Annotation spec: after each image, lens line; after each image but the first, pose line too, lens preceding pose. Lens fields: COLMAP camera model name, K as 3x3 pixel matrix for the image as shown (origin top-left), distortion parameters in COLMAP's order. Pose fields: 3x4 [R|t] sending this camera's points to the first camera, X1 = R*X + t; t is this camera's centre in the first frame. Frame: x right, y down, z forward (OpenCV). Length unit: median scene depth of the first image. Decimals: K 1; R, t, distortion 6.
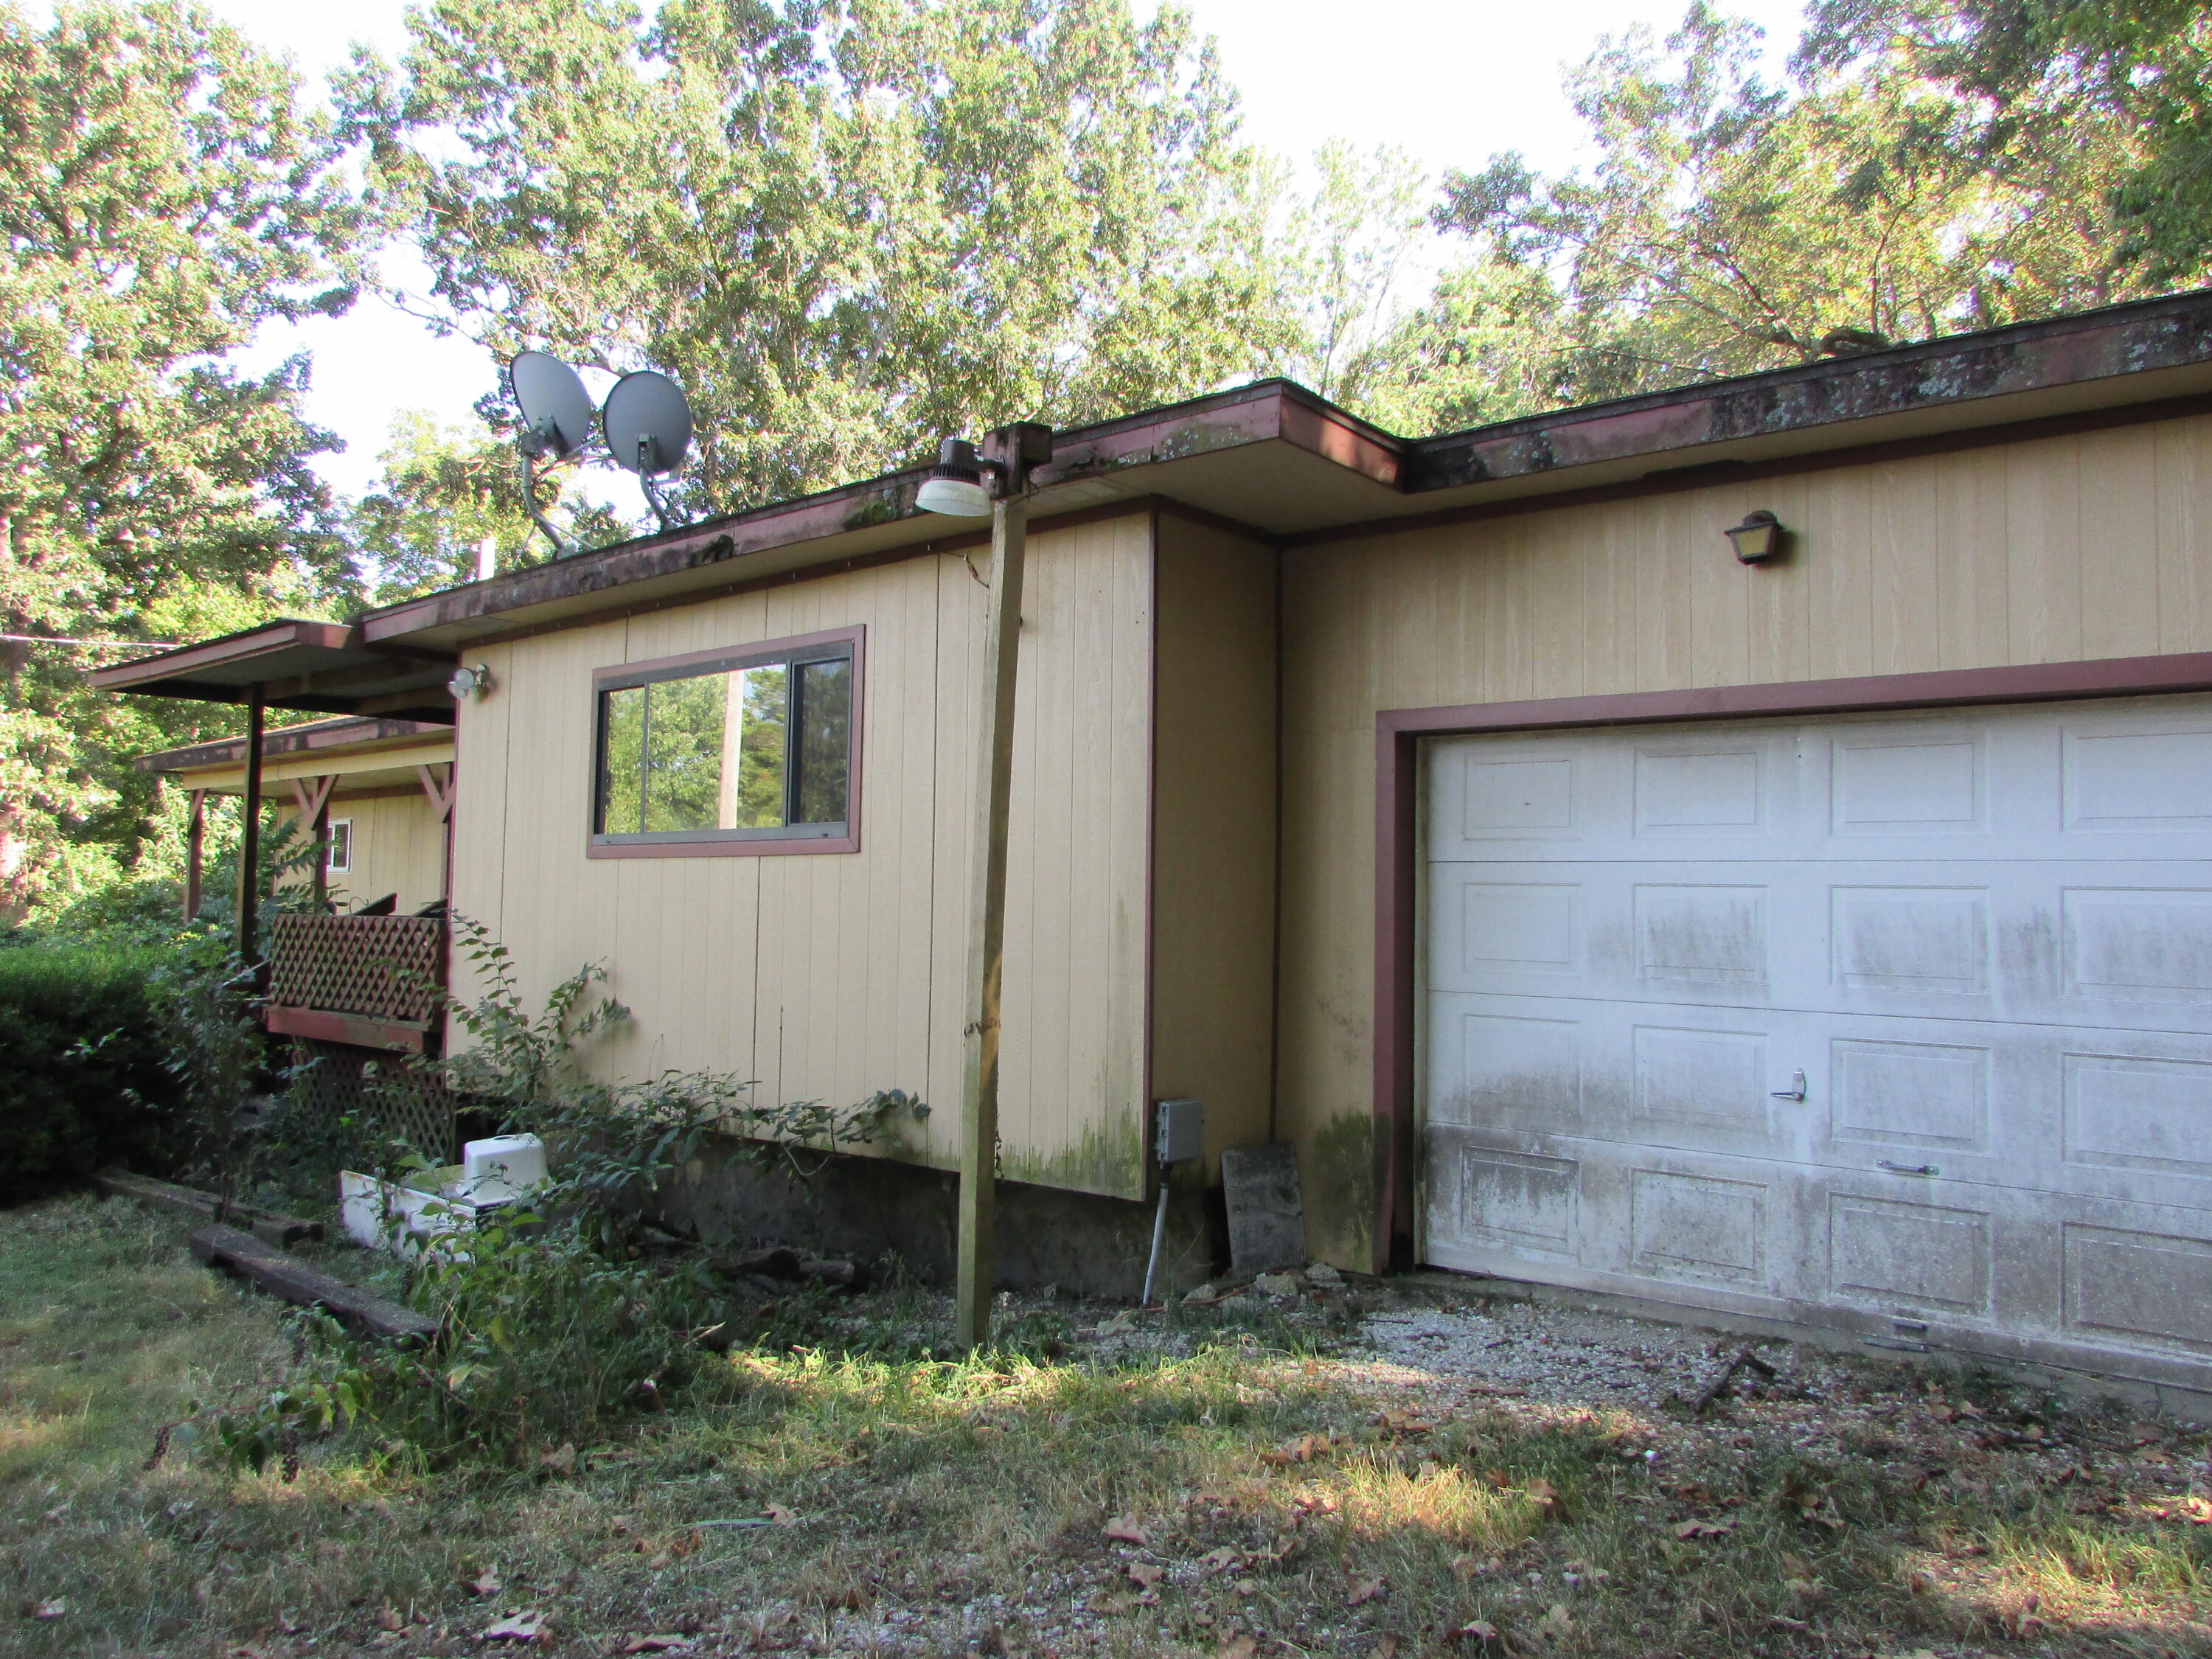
lens RADIAL K [[1579.1, 0, 1131.7], [0, 1579.1, 822.6], [0, 0, 1]] dist [-0.025889, 0.012690]
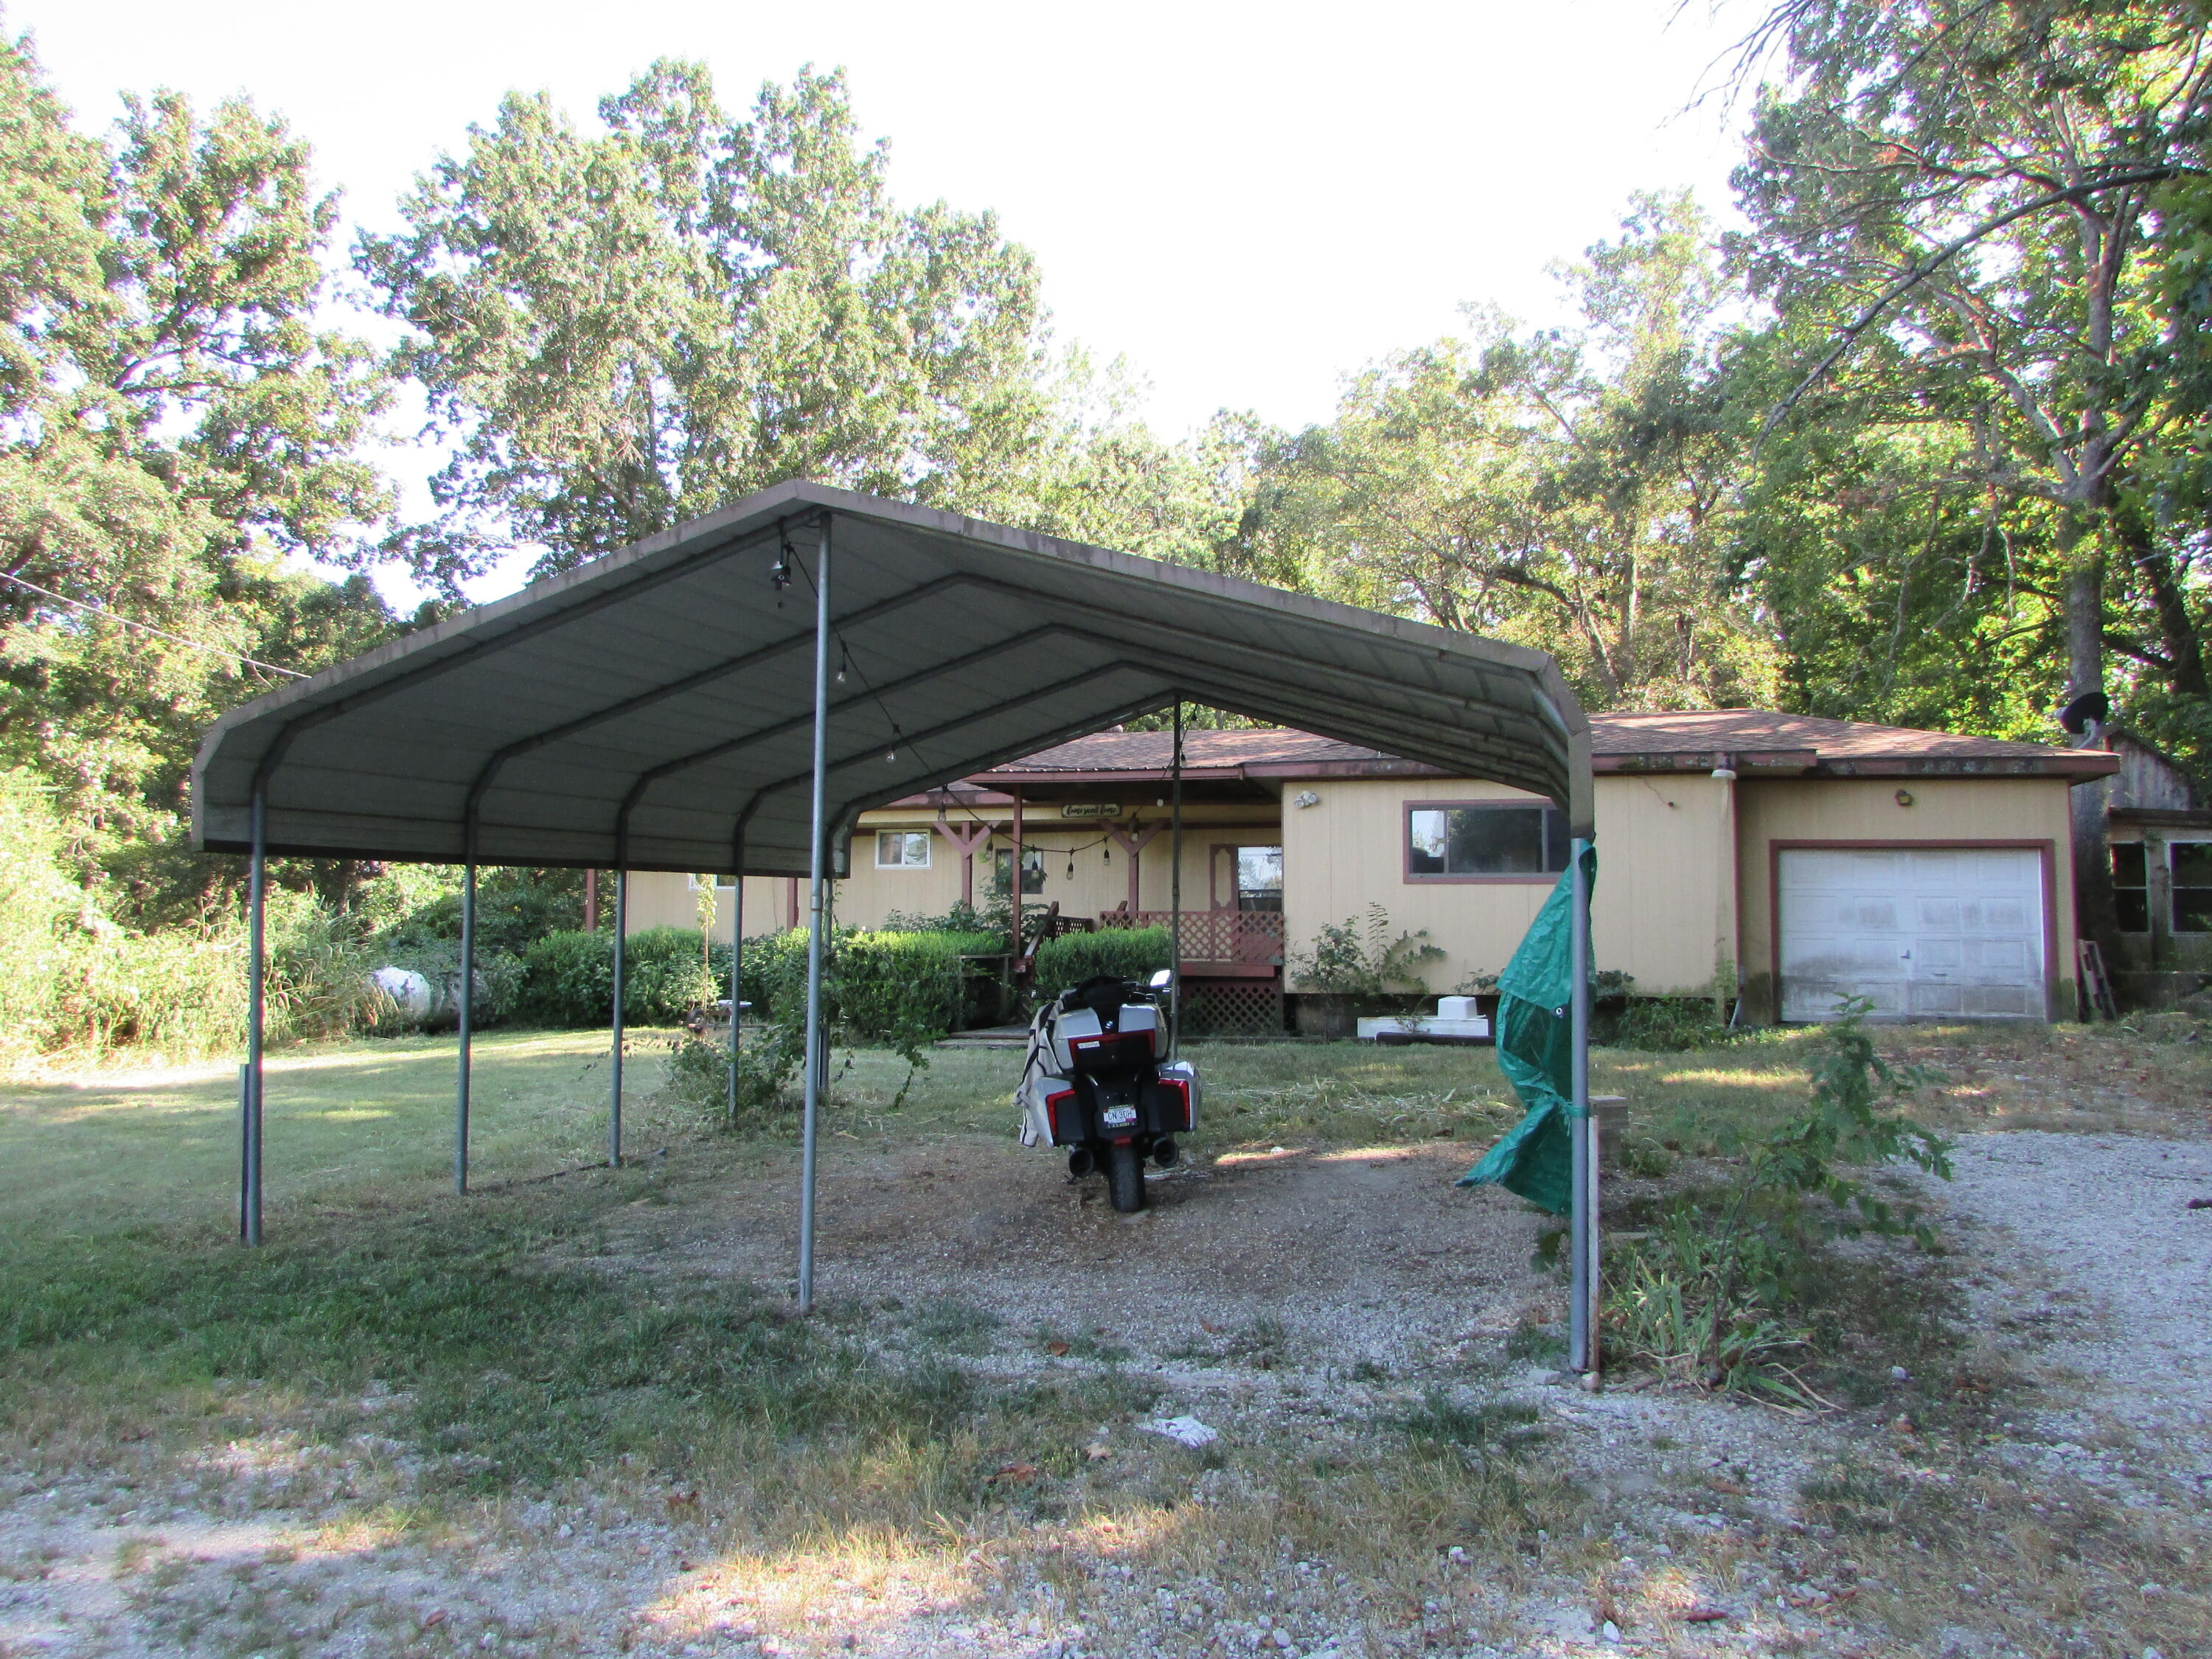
lens RADIAL K [[1556.7, 0, 1109.0], [0, 1556.7, 827.1], [0, 0, 1]] dist [-0.023509, 0.004610]
pose [[0.909496, 0.021839, 0.415140, -2.618165], [-0.018079, 0.999752, -0.012986, -0.038402], [-0.415320, 0.004305, 0.909665, -1.393337]]
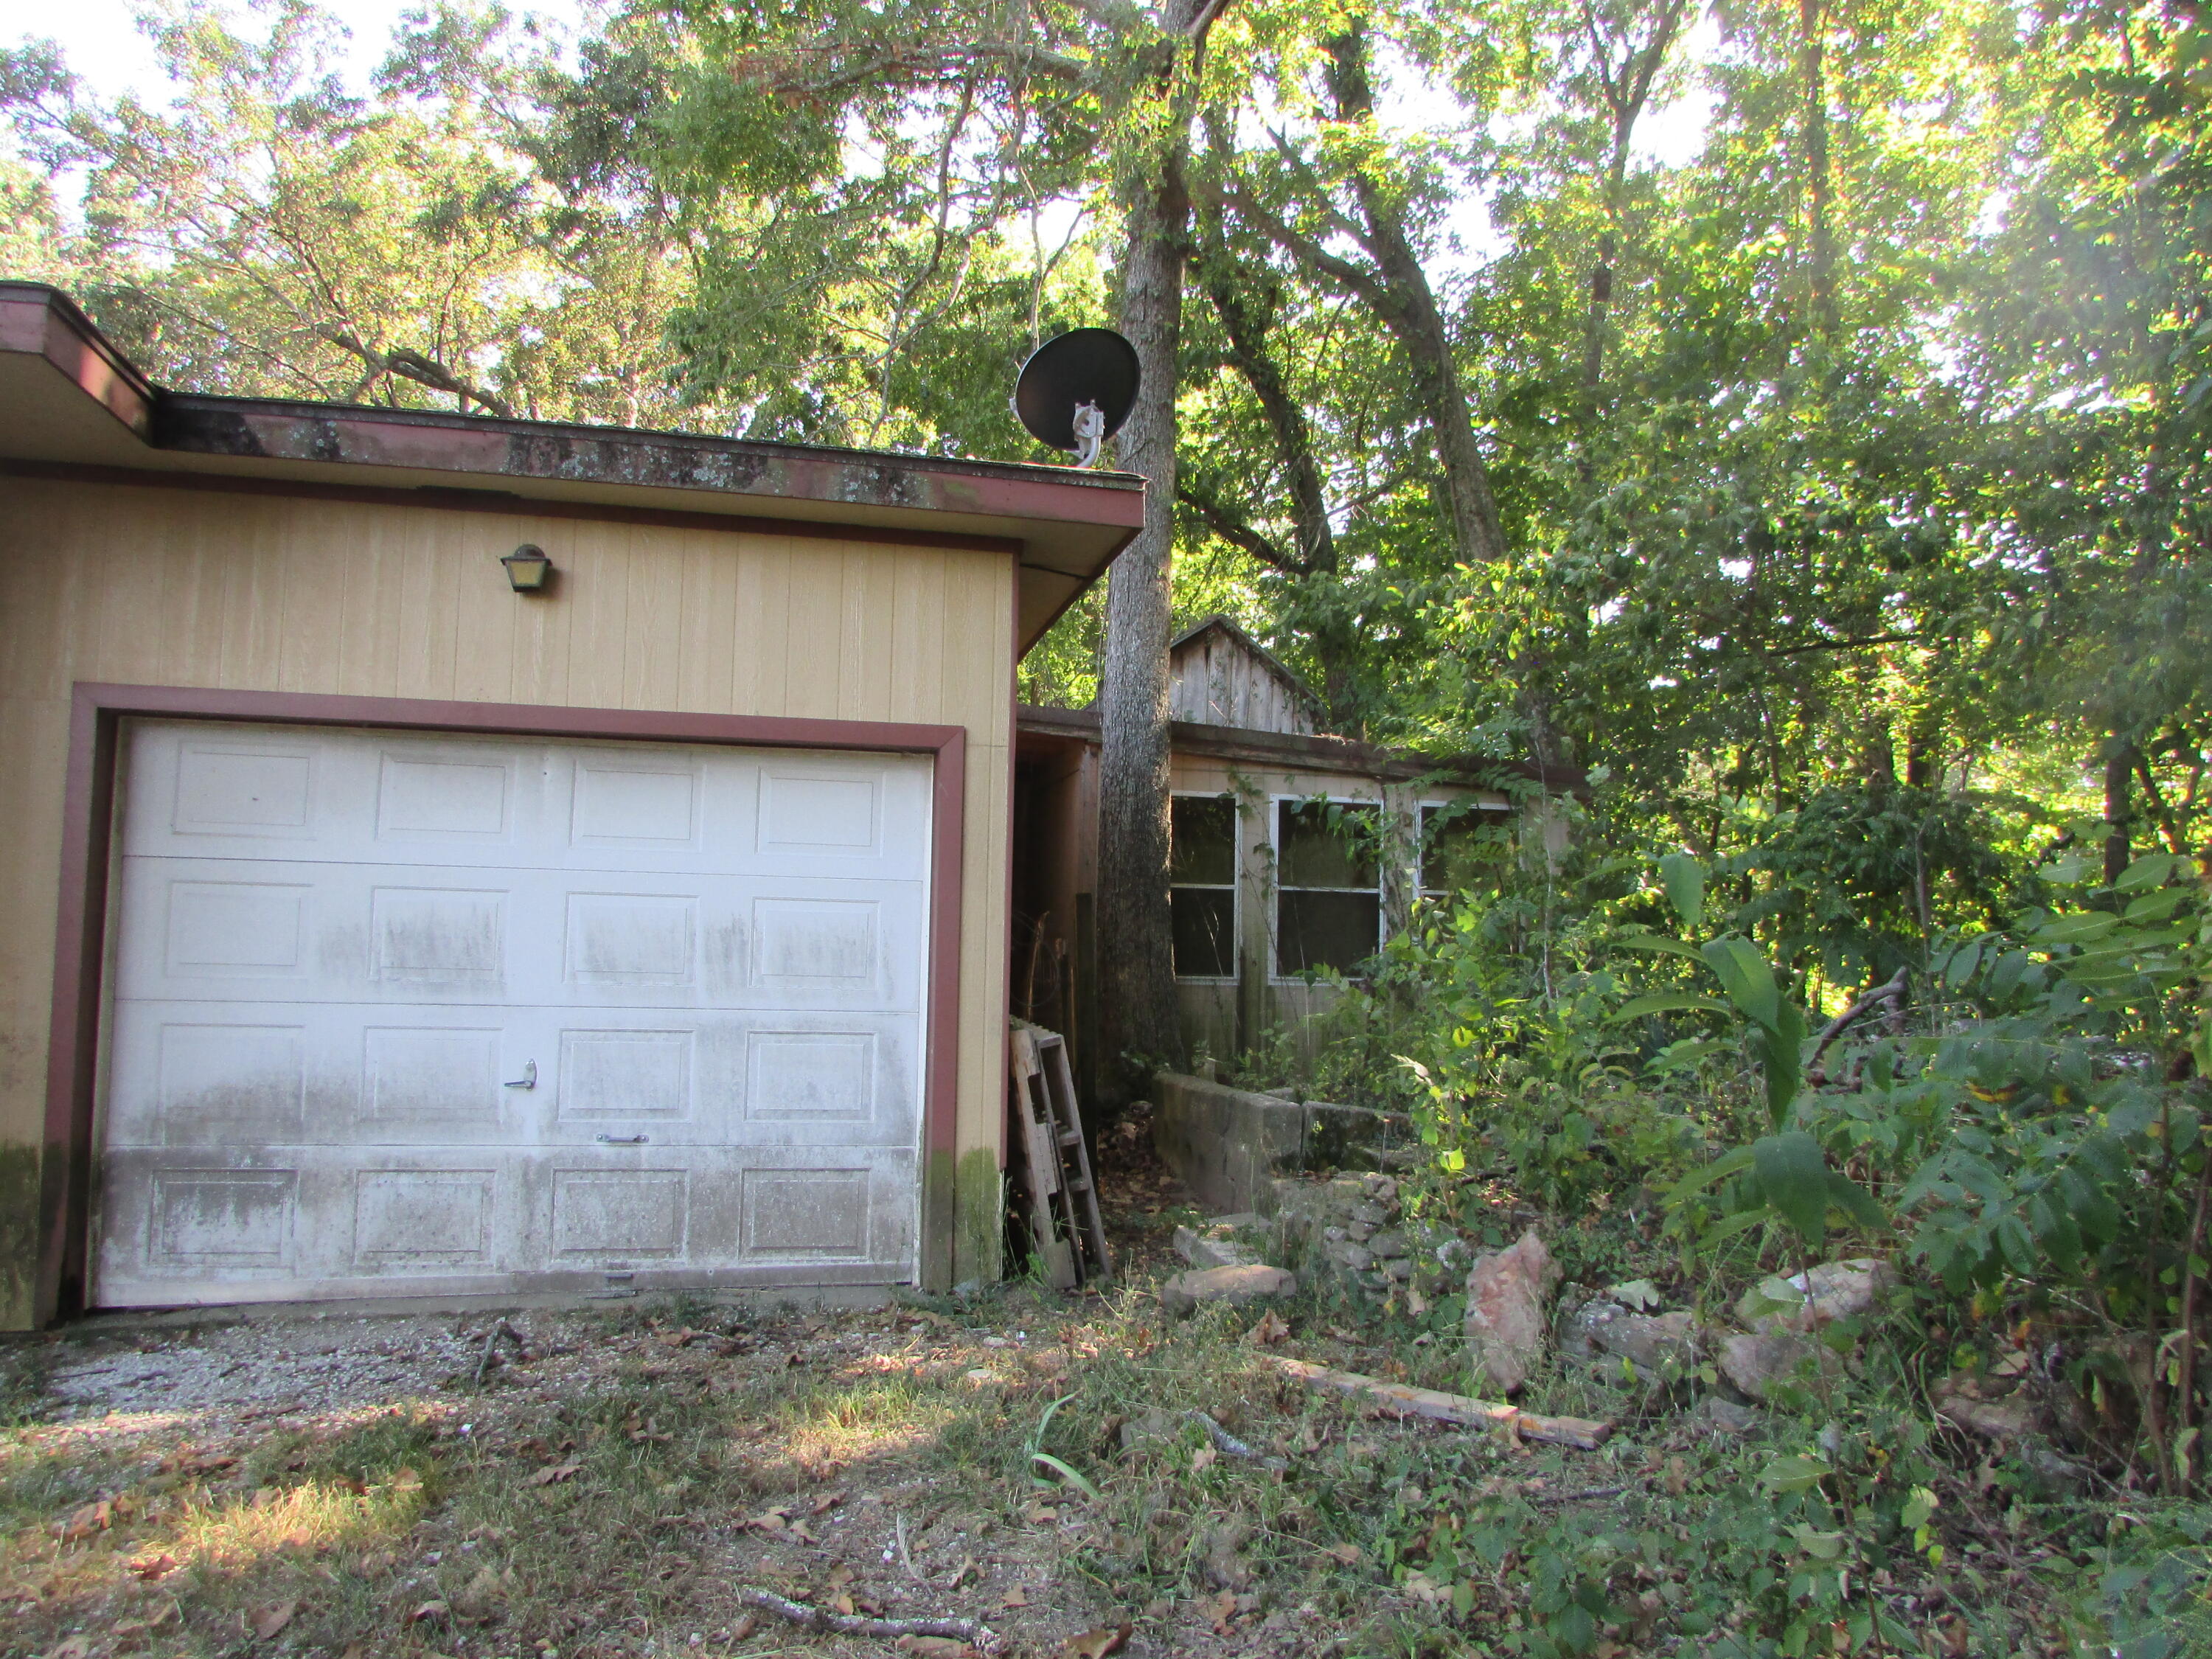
lens RADIAL K [[1556.7, 0, 1109.0], [0, 1556.7, 827.1], [0, 0, 1]] dist [-0.023509, 0.004610]
pose [[0.614389, 0.053477, 0.787189, -0.183907], [-0.051284, 0.998297, -0.027792, 0.004929], [-0.787334, -0.023295, 0.616086, 0.023126]]
